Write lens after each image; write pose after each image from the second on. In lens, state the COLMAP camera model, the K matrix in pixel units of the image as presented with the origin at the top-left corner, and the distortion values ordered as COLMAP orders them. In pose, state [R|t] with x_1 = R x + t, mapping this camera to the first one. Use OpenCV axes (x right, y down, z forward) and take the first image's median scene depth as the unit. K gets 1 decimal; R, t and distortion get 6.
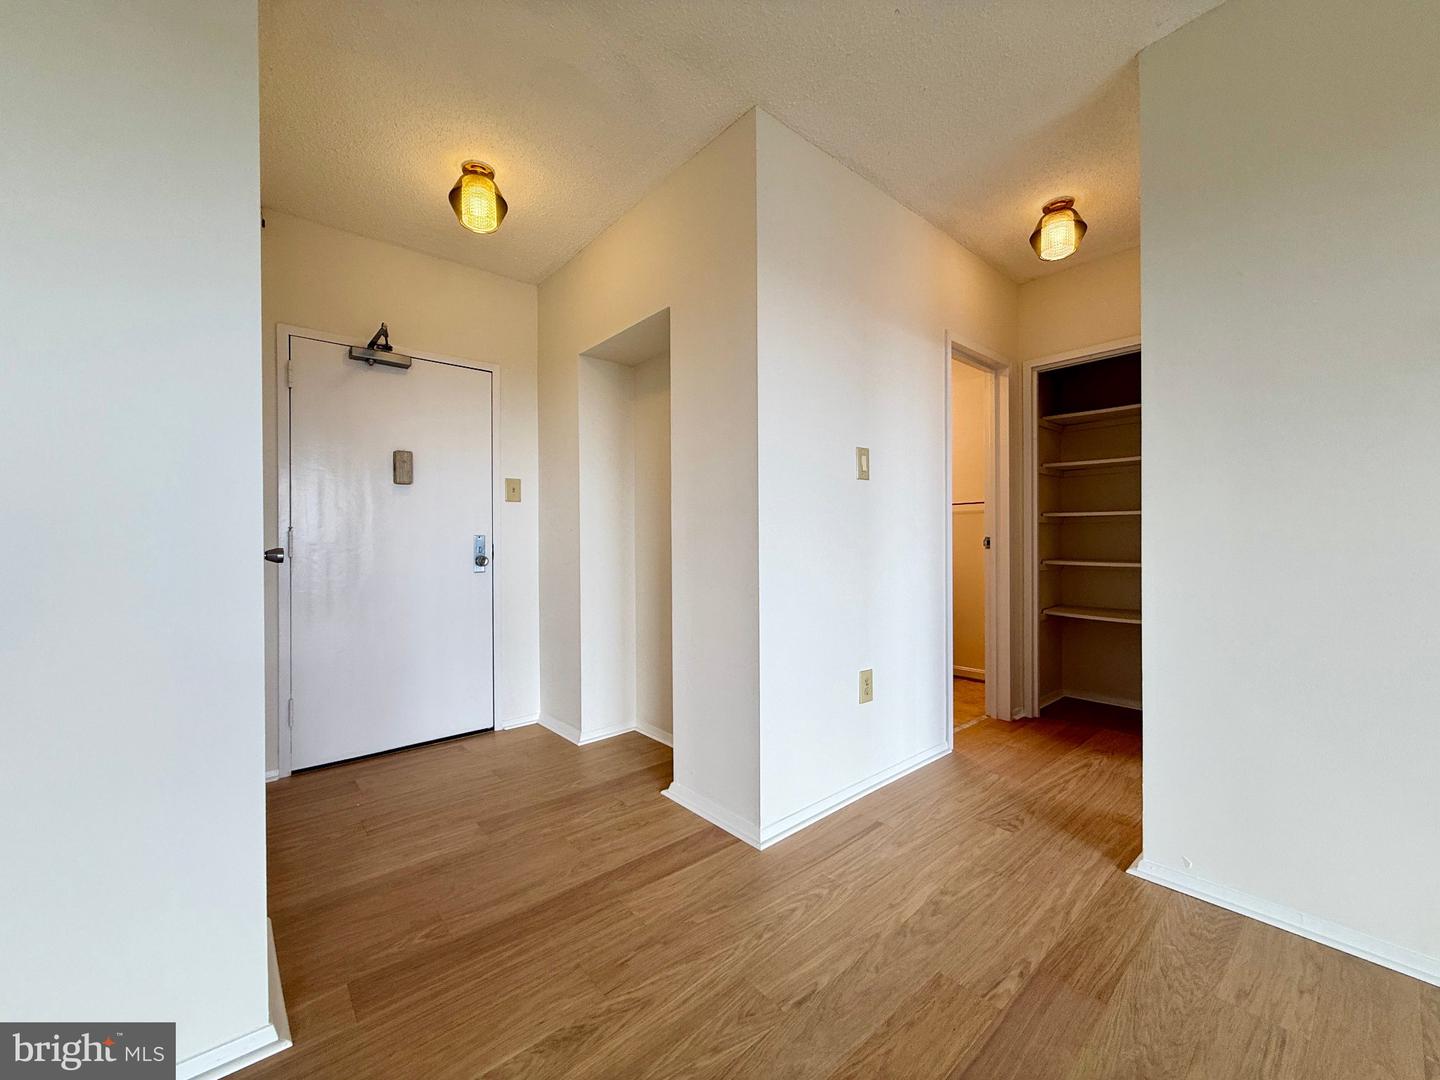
lens RADIAL K [[572.9, 0, 714.7], [0, 572.9, 539.7], [0, 0, 1]] dist [-0.001943, -0.000187]
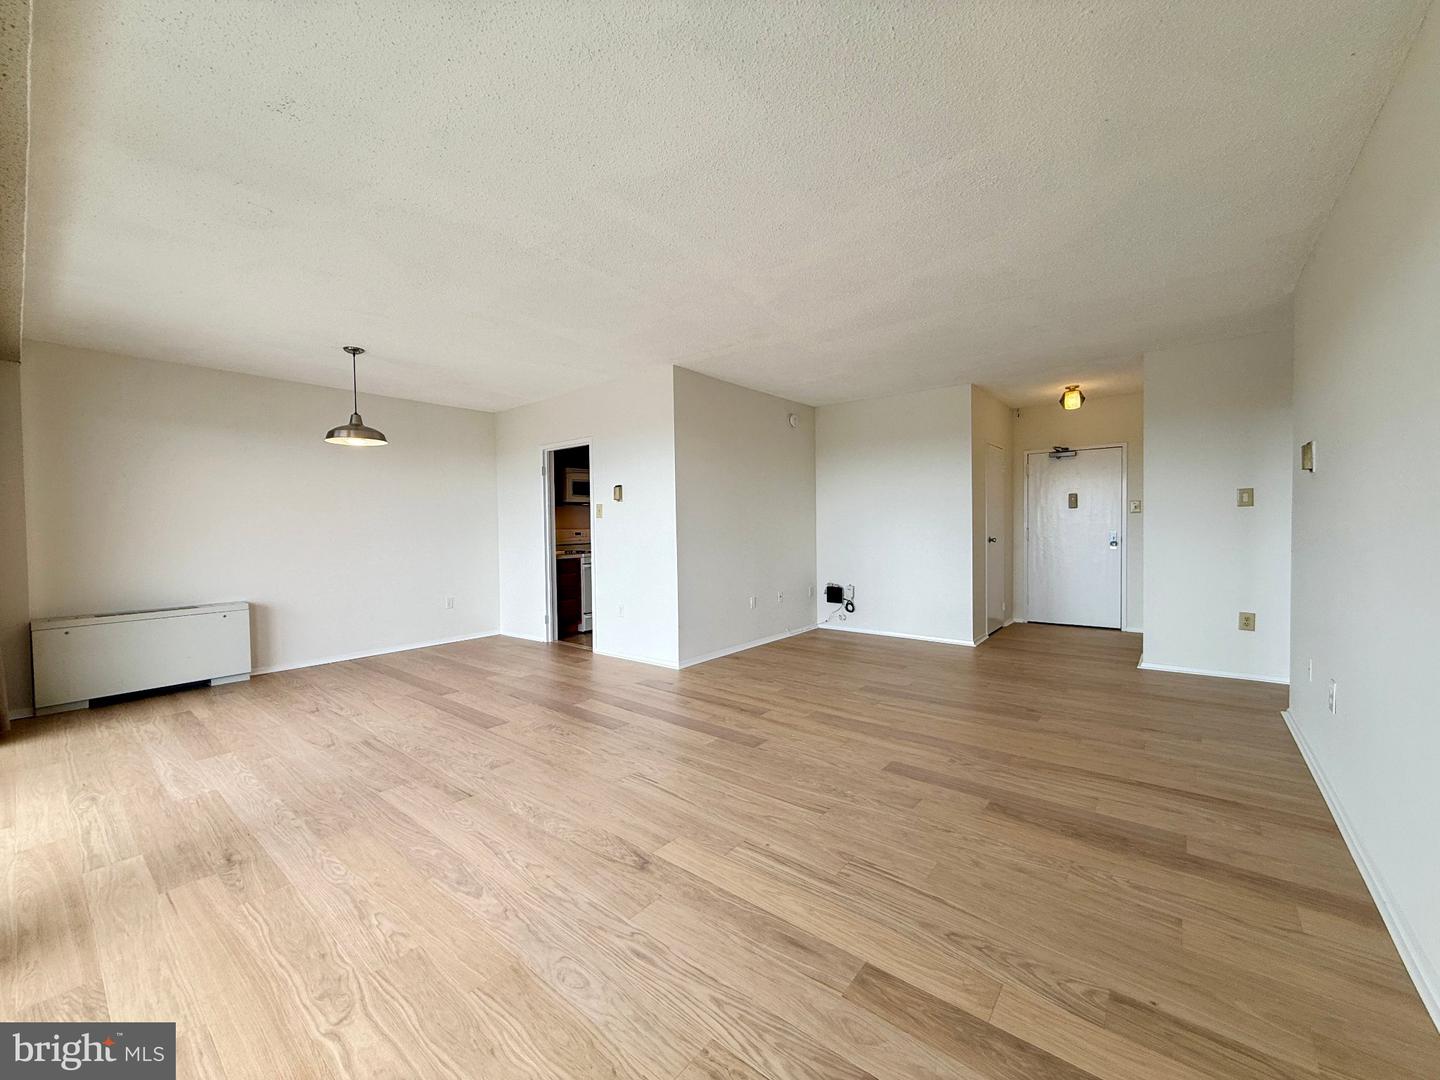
lens RADIAL K [[574.2, 0, 716.1], [0, 574.2, 541.1], [0, 0, 1]] dist [-0.000286, 0.000042]
pose [[0.182949, 0.034400, -0.982520, 1.703407], [0.007896, 0.999304, 0.036458, -0.073667], [0.983091, -0.014428, 0.182550, -0.944922]]
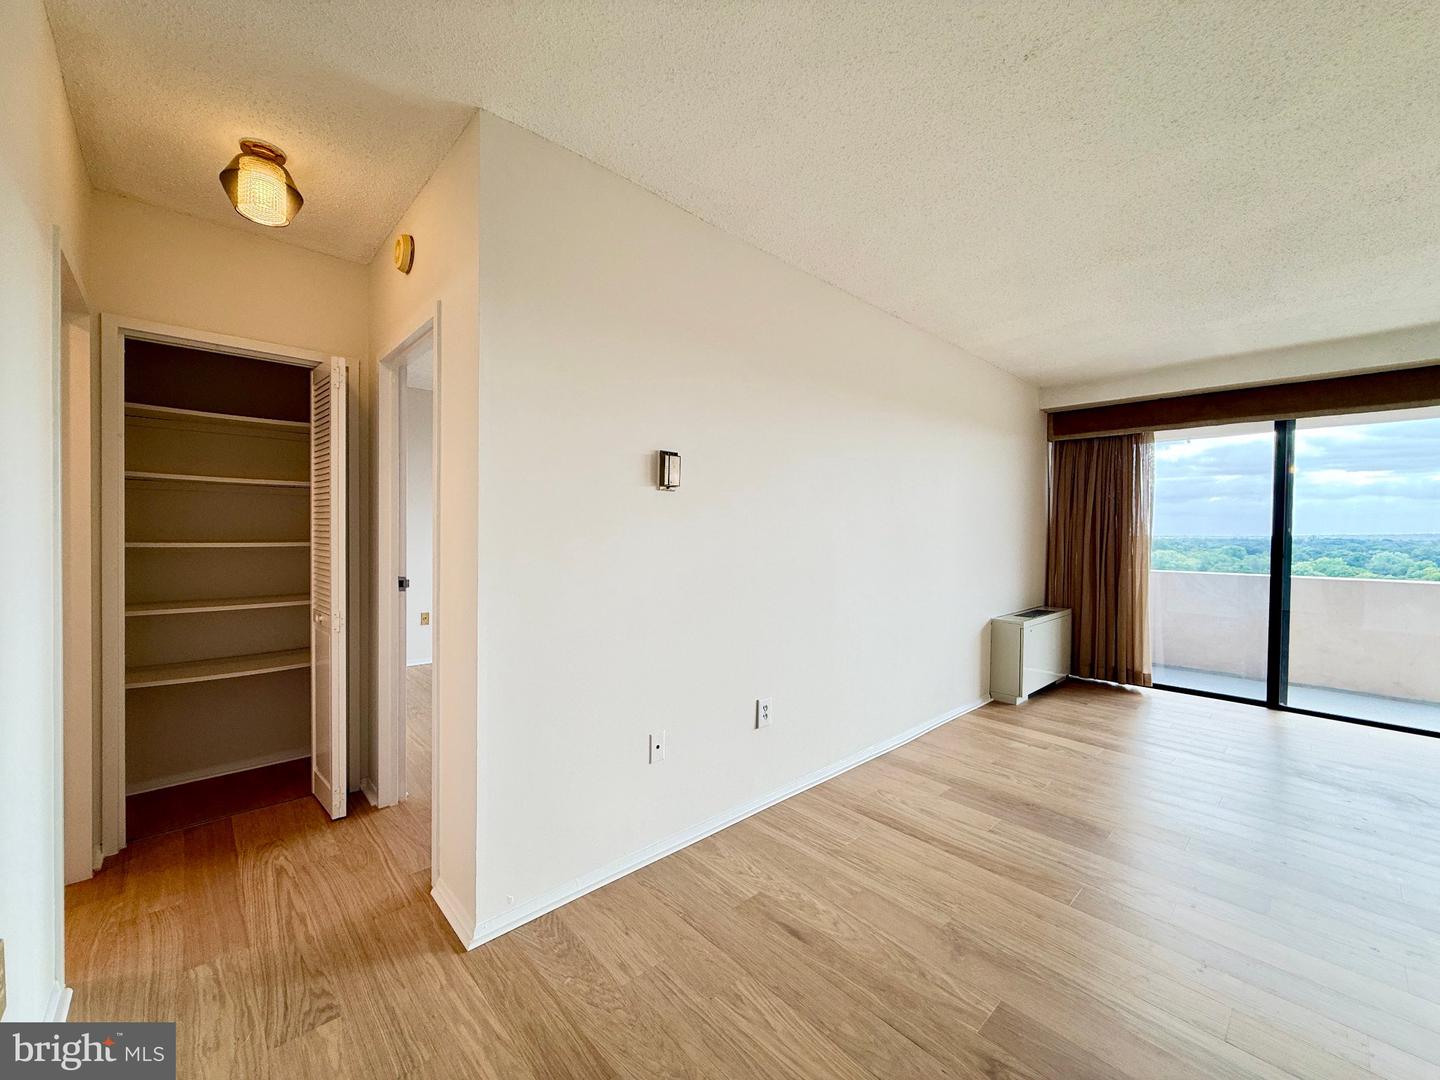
lens RADIAL K [[572.9, 0, 714.7], [0, 572.9, 539.7], [0, 0, 1]] dist [-0.001943, -0.000187]
pose [[-0.042210, -0.010271, 0.999056, -0.191799], [-0.010585, 0.999896, 0.009832, -0.095532], [-0.999053, -0.010160, -0.042314, 0.468967]]
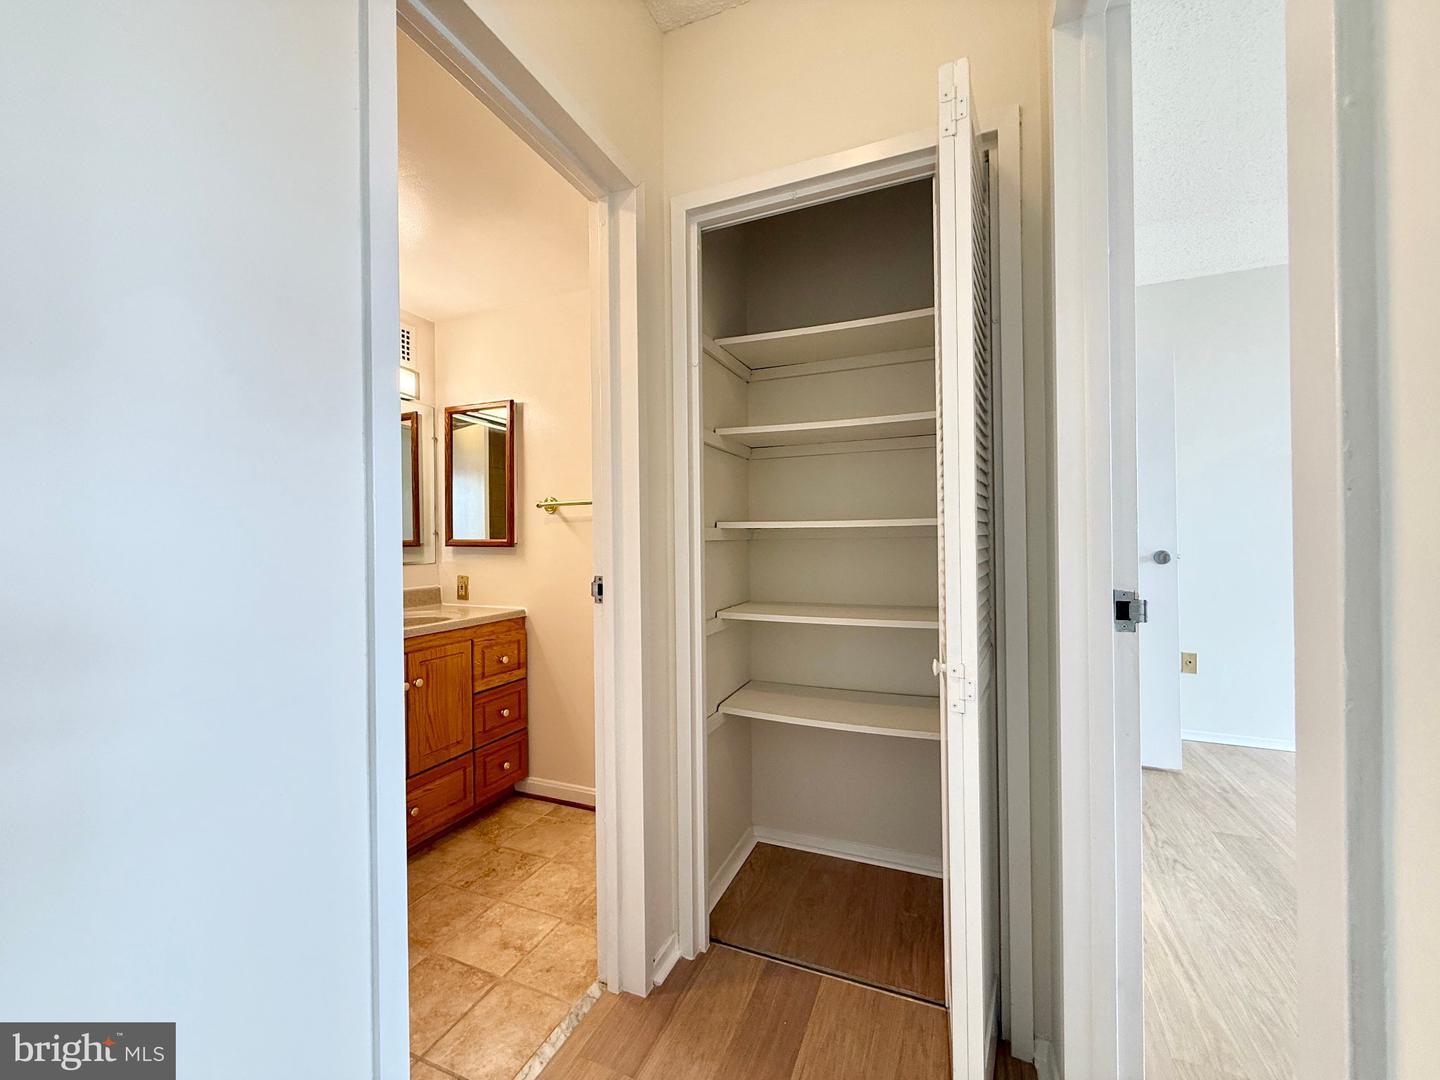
lens RADIAL K [[572.9, 0, 714.7], [0, 572.9, 539.7], [0, 0, 1]] dist [-0.001943, -0.000187]
pose [[0.895910, -0.004993, 0.444208, 0.507198], [0.008598, 0.999944, -0.006102, -0.040483], [-0.444153, 0.009286, 0.895903, 0.796210]]
